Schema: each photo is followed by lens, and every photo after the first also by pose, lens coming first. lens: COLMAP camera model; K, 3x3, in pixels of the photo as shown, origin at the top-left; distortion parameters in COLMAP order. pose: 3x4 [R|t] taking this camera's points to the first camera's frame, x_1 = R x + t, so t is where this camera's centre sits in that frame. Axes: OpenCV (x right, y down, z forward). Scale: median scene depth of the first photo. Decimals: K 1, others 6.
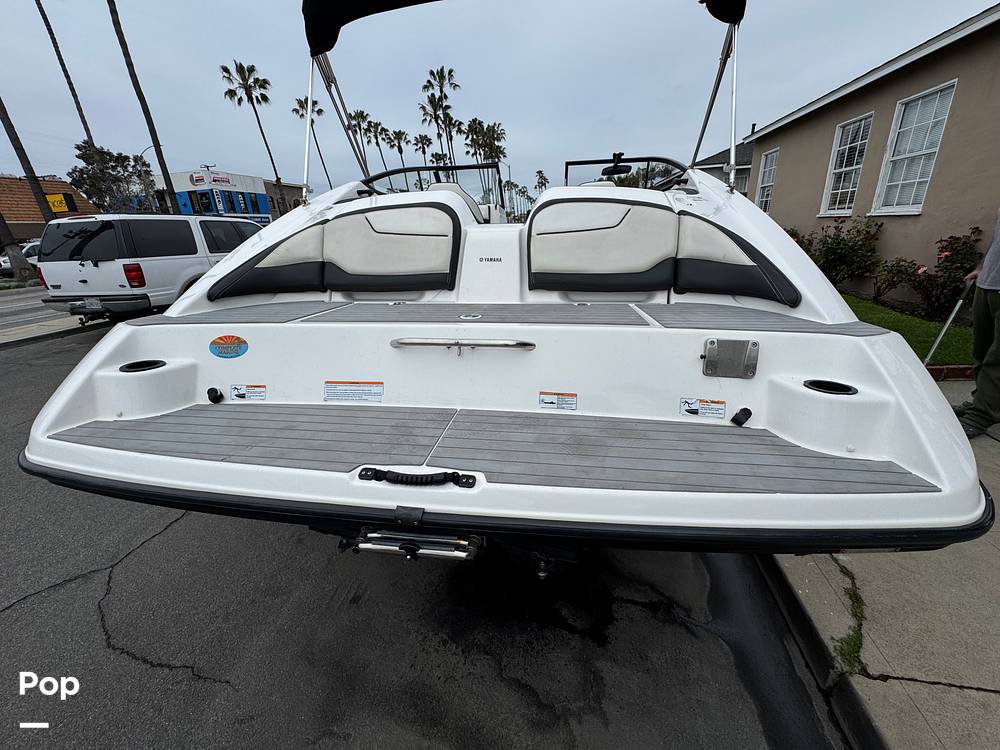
lens RADIAL K [[400.6, 0, 500.5], [0, 400.6, 374.4], [0, 0, 1]] dist [-0.005177, 0.001088]
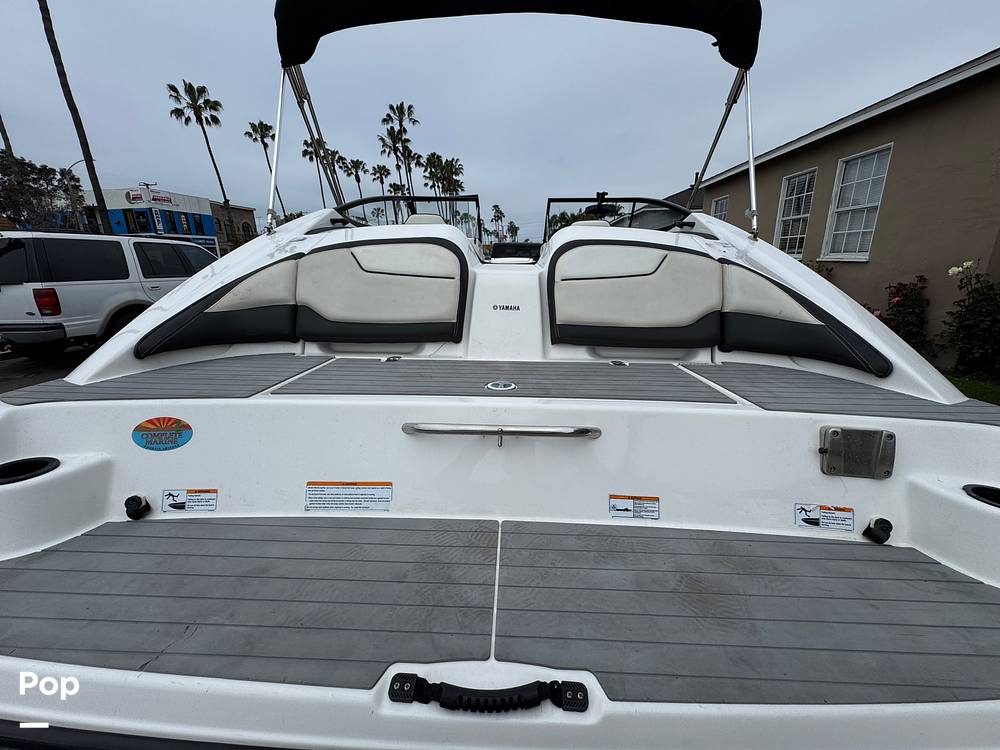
lens RADIAL K [[400.6, 0, 500.5], [0, 400.6, 374.4], [0, 0, 1]] dist [-0.005177, 0.001088]
pose [[0.994216, 0.001304, 0.107395, -0.084134], [0.006124, 0.997611, -0.068814, -0.059554], [-0.107228, 0.069074, 0.991832, 0.119088]]
